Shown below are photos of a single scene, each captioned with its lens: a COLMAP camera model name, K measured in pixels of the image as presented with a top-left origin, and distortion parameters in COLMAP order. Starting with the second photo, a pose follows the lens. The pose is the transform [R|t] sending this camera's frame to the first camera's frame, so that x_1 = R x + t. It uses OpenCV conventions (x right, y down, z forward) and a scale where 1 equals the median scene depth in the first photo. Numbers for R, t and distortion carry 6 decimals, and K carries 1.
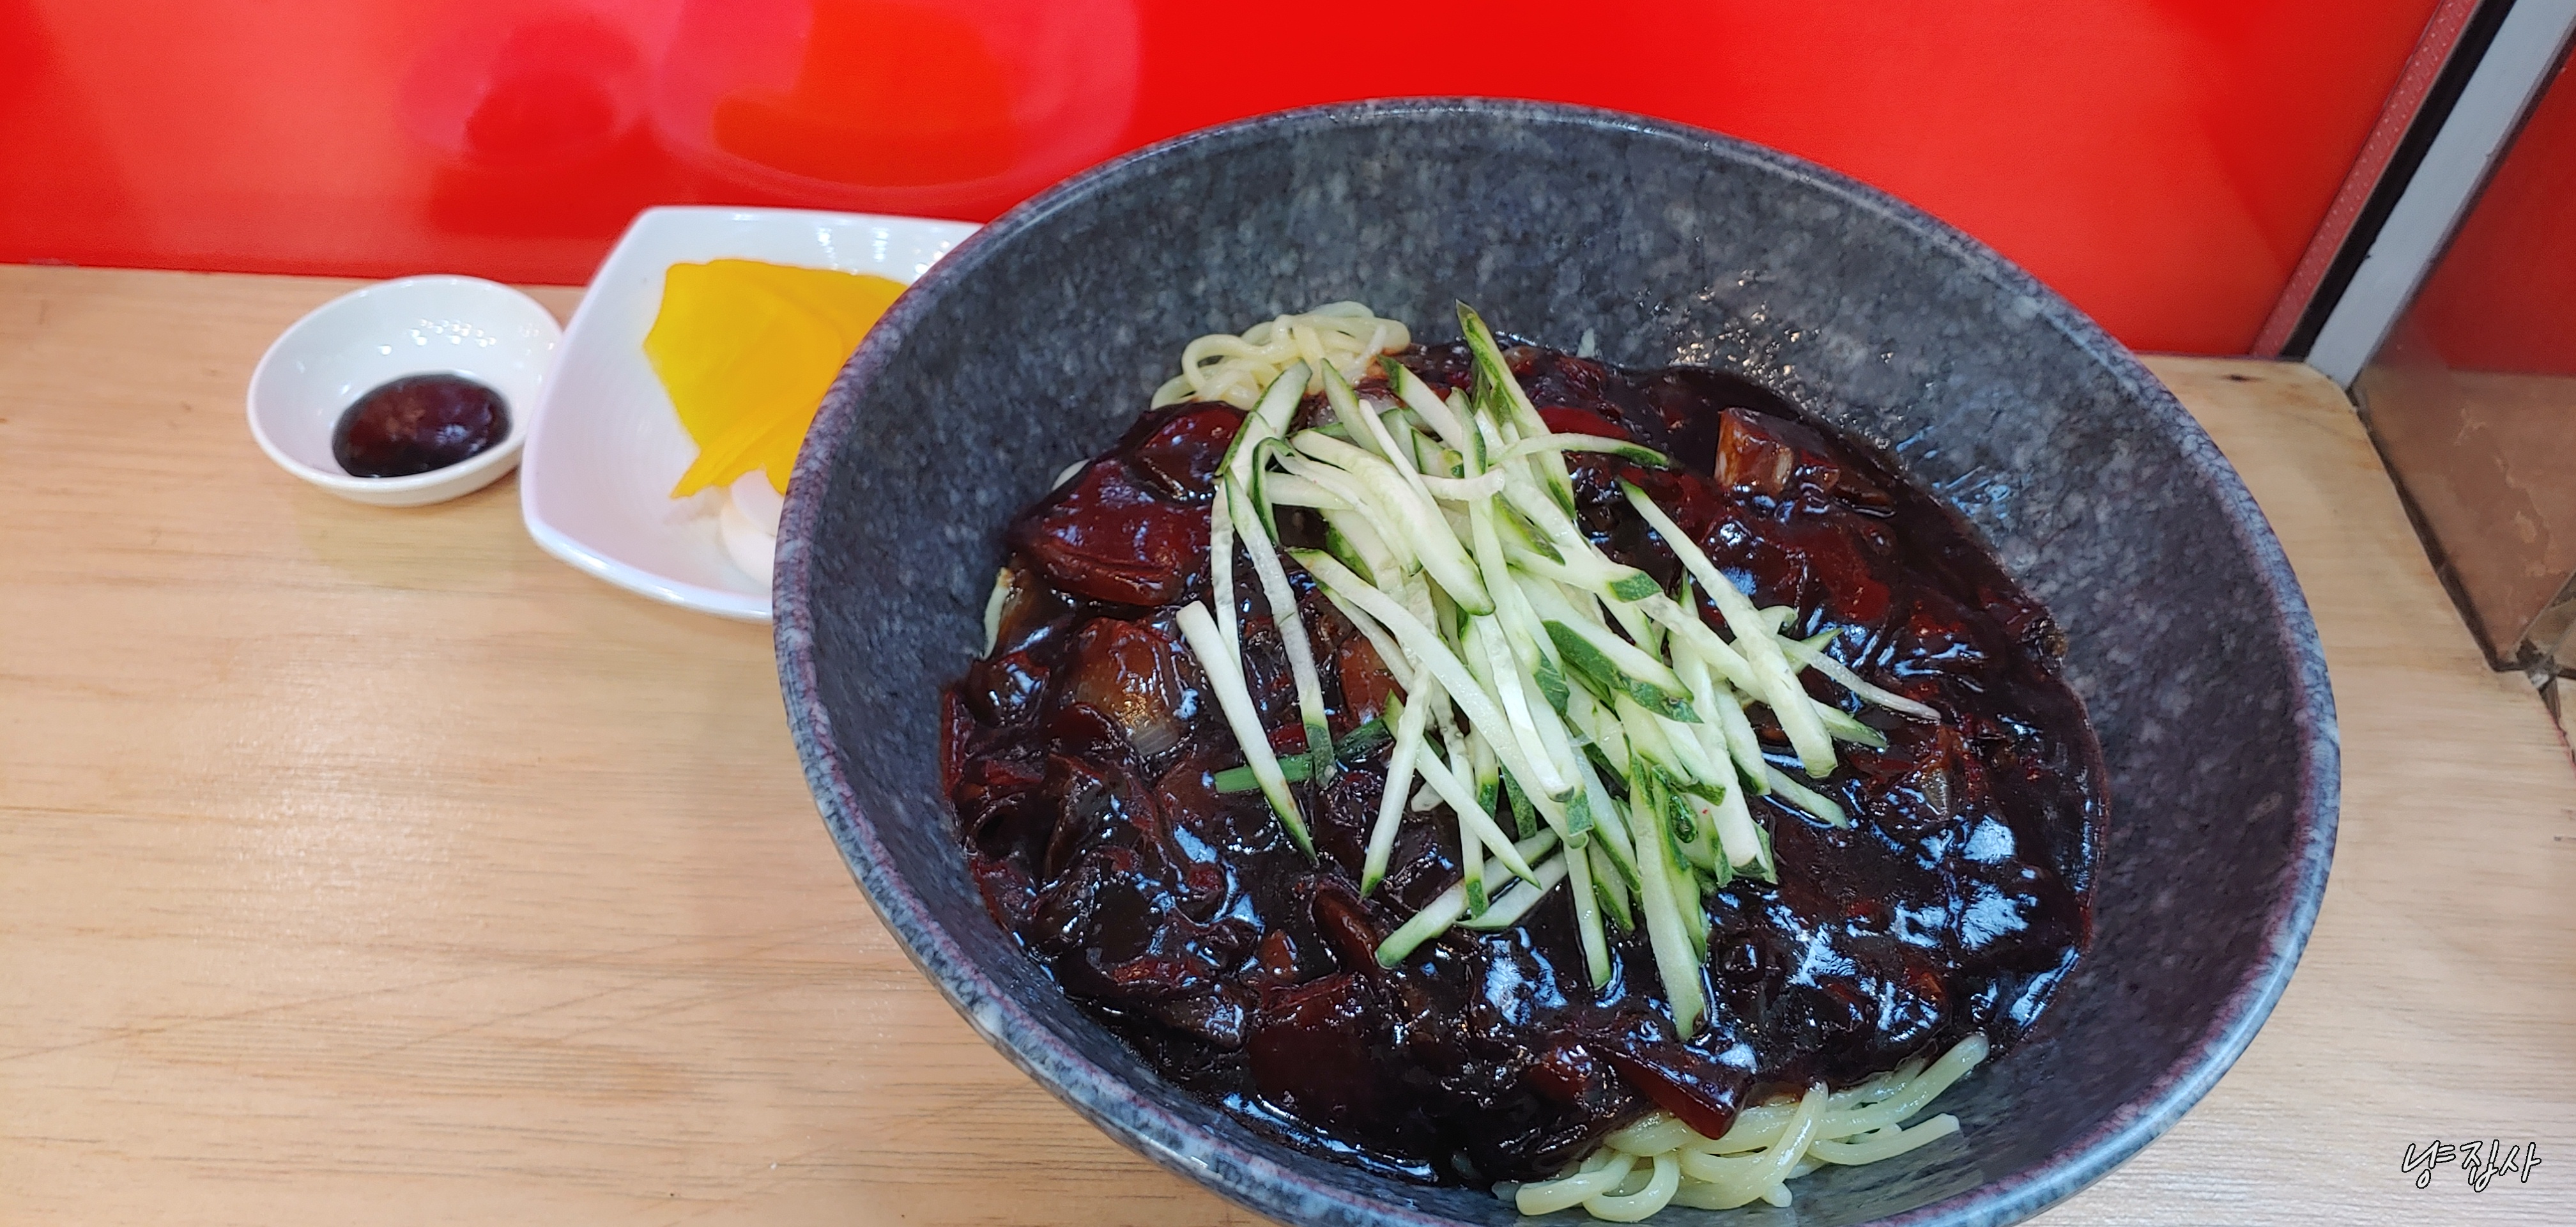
lens RADIAL K [[2225.0, 0, 1288.0], [0, 2225.0, 613.5], [0, 0, 1]] dist [0.176830, -0.764119]
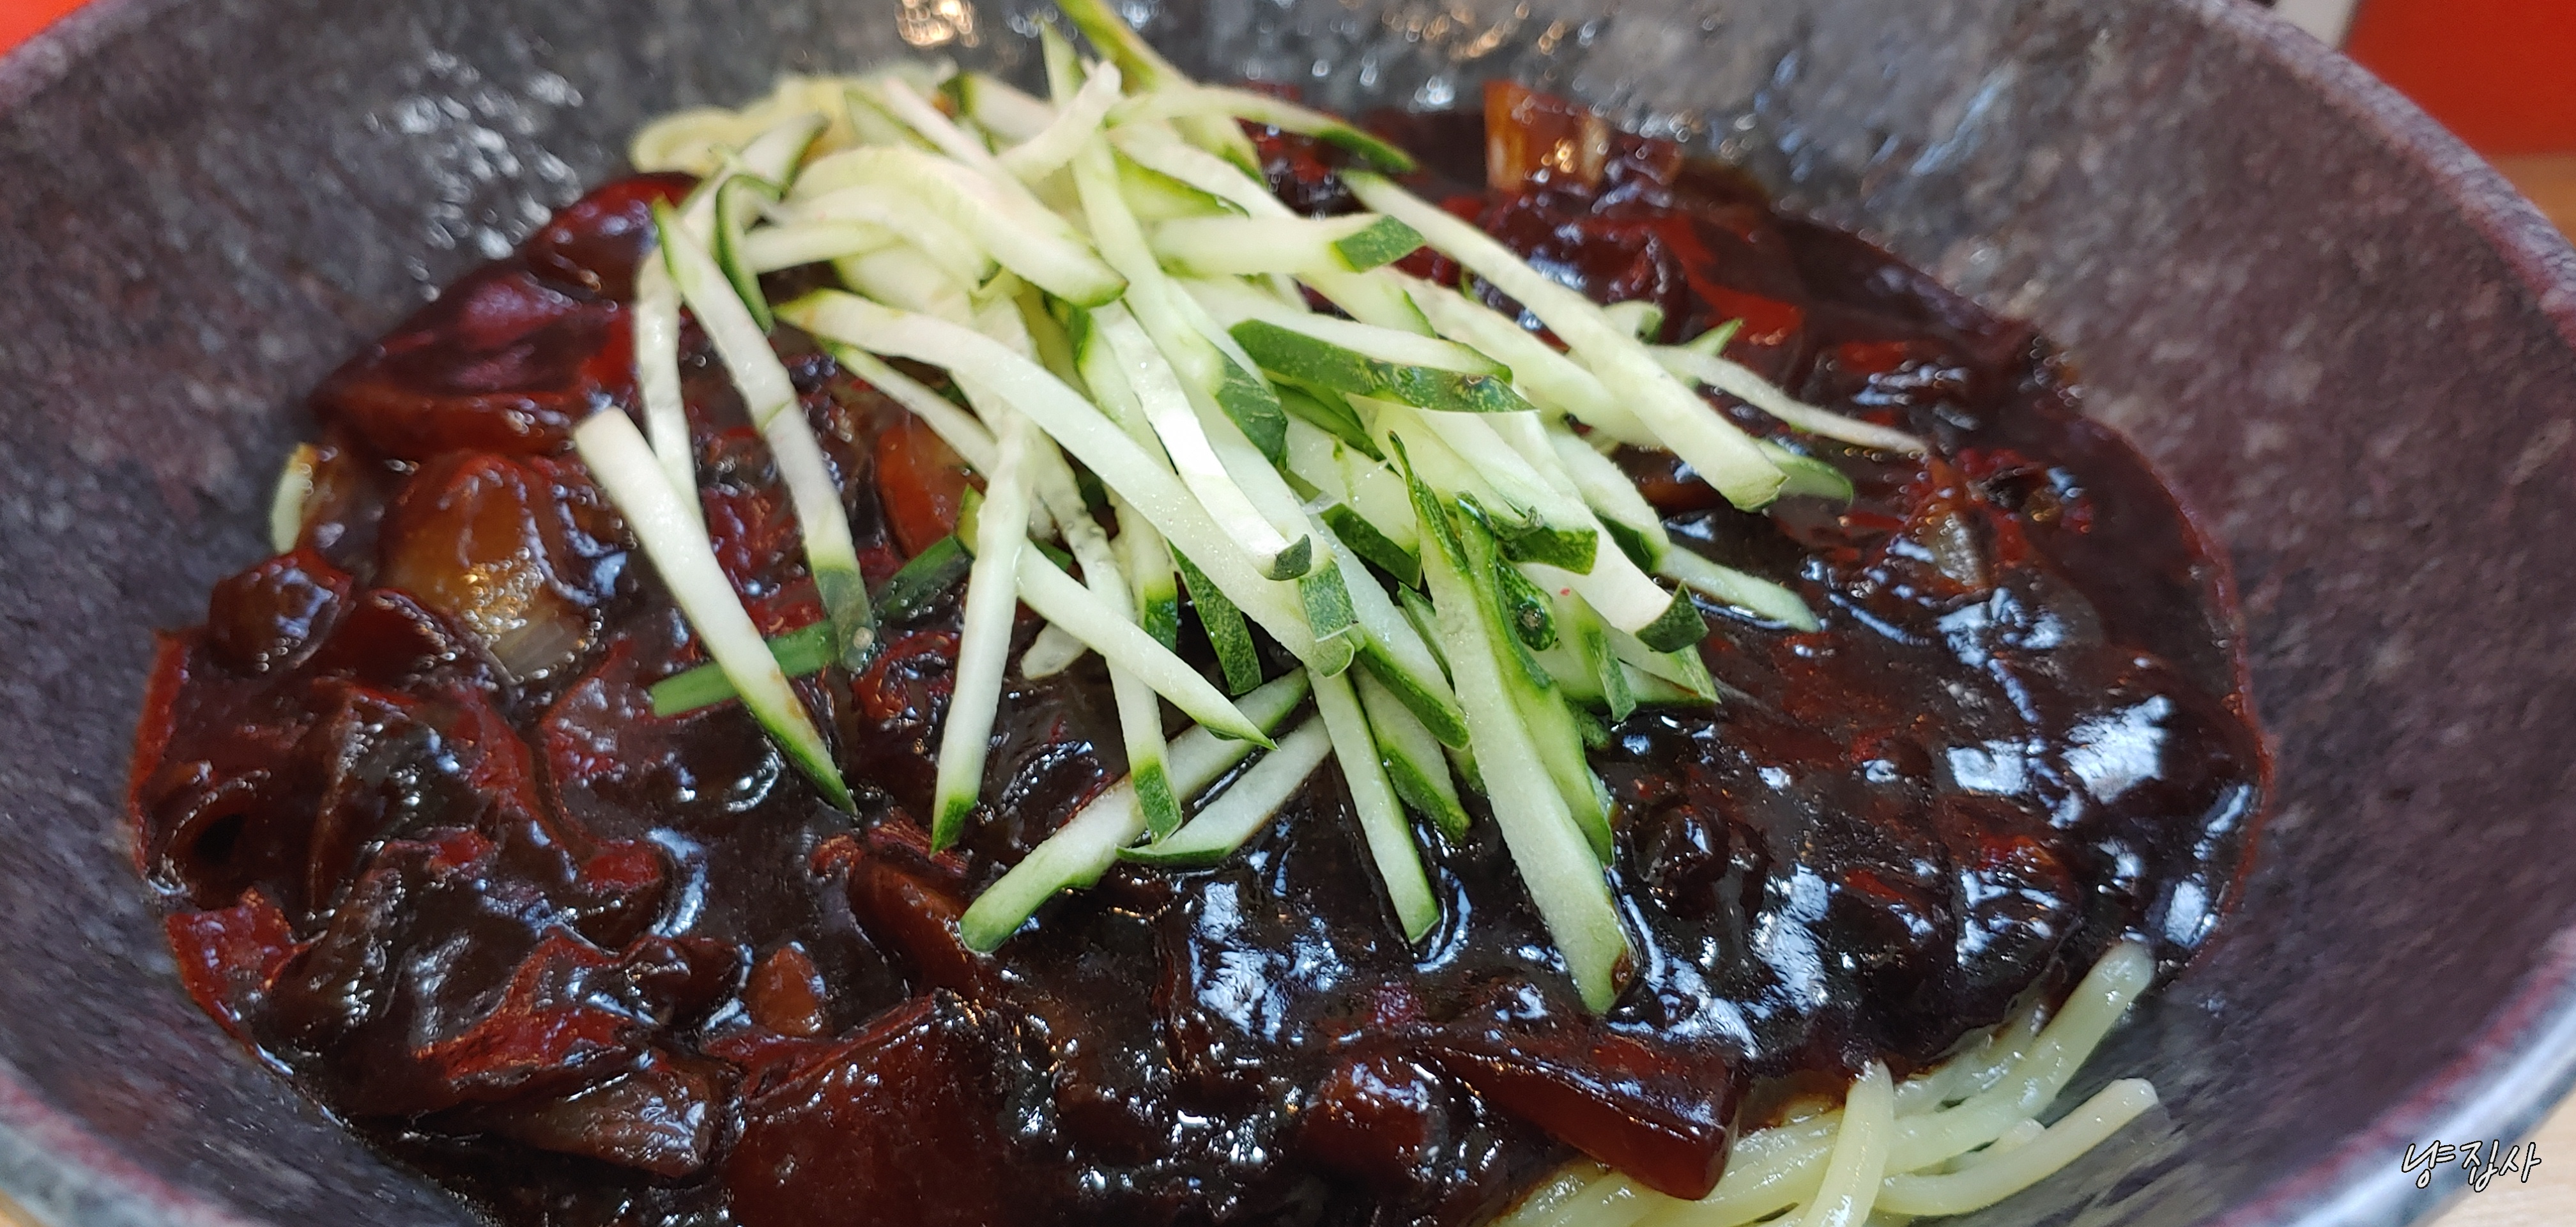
lens RADIAL K [[2110.3, 0, 1286.4], [0, 2110.3, 650.9], [0, 0, 1]] dist [0.048475, -0.191400]
pose [[0.986398, -0.137648, 0.089842, 0.072034], [0.148510, 0.980568, -0.128186, 0.152145], [-0.070452, 0.139785, 0.987672, 0.498961]]
